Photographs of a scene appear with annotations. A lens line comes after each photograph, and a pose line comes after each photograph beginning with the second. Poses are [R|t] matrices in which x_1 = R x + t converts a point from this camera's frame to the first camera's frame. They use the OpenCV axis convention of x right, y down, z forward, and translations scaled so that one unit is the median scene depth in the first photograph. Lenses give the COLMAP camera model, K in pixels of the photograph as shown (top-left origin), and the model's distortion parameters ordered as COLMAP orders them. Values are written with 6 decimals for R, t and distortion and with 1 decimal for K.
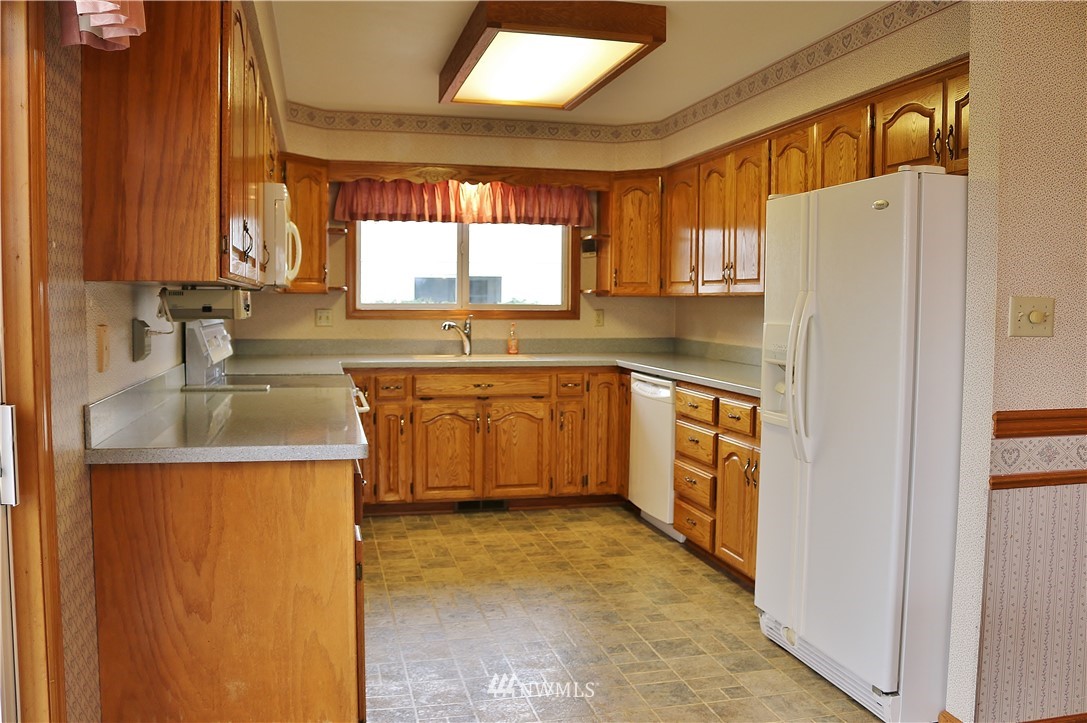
lens RADIAL K [[880.8, 0, 525.7], [0, 880.8, 362.2], [0, 0, 1]] dist [-0.141841, 0.111090]
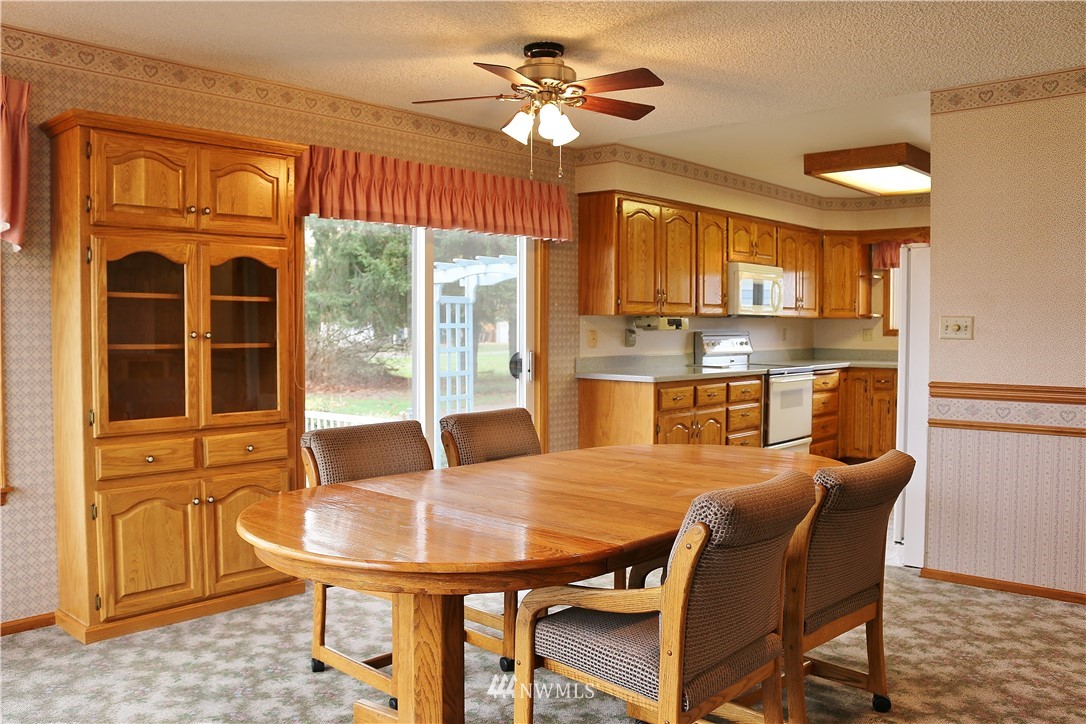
lens RADIAL K [[885.5, 0, 543.0], [0, 885.5, 362.0], [0, 0, 1]] dist [-0.138994, 0.002085]
pose [[0.567500, 0.027755, -0.822905, 0.711655], [-0.052496, 0.998618, -0.002522, 0.029349], [0.821698, 0.044631, 0.568173, -0.304211]]
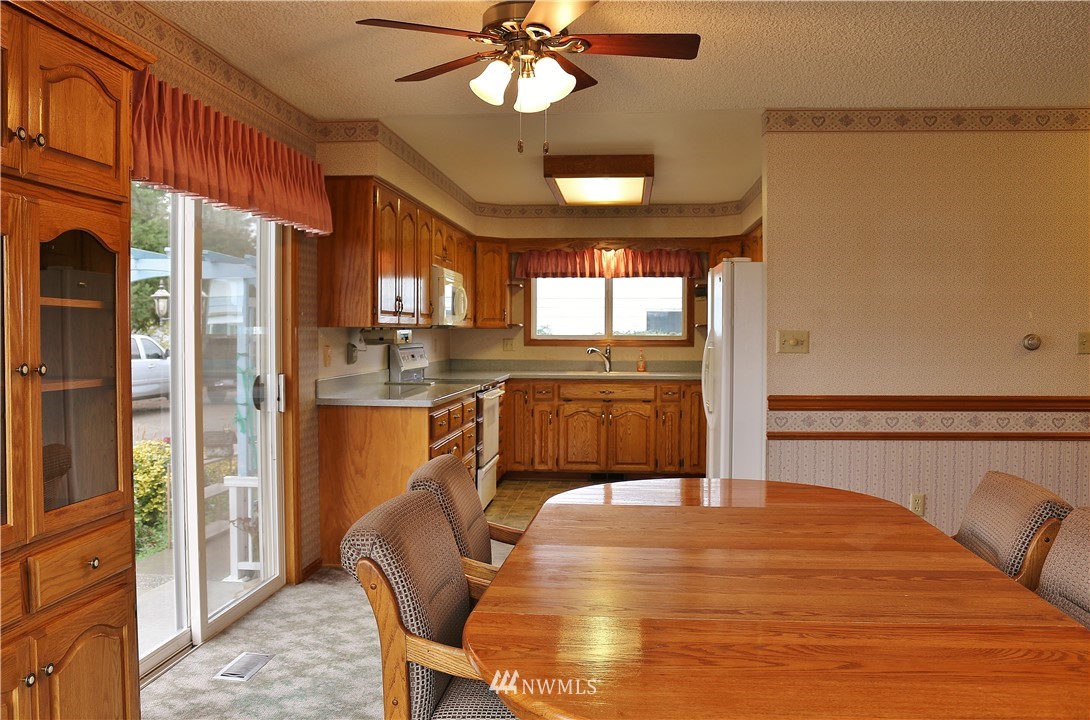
lens RADIAL K [[896.7, 0, 545.0], [0, 896.7, 360.0], [0, 0, 1]] dist [-0.078394, 0.010187]
pose [[0.948075, 0.005258, -0.318005, 0.320843], [-0.016865, 0.999288, -0.033756, 0.025251], [0.317601, 0.037366, 0.947488, -0.420700]]
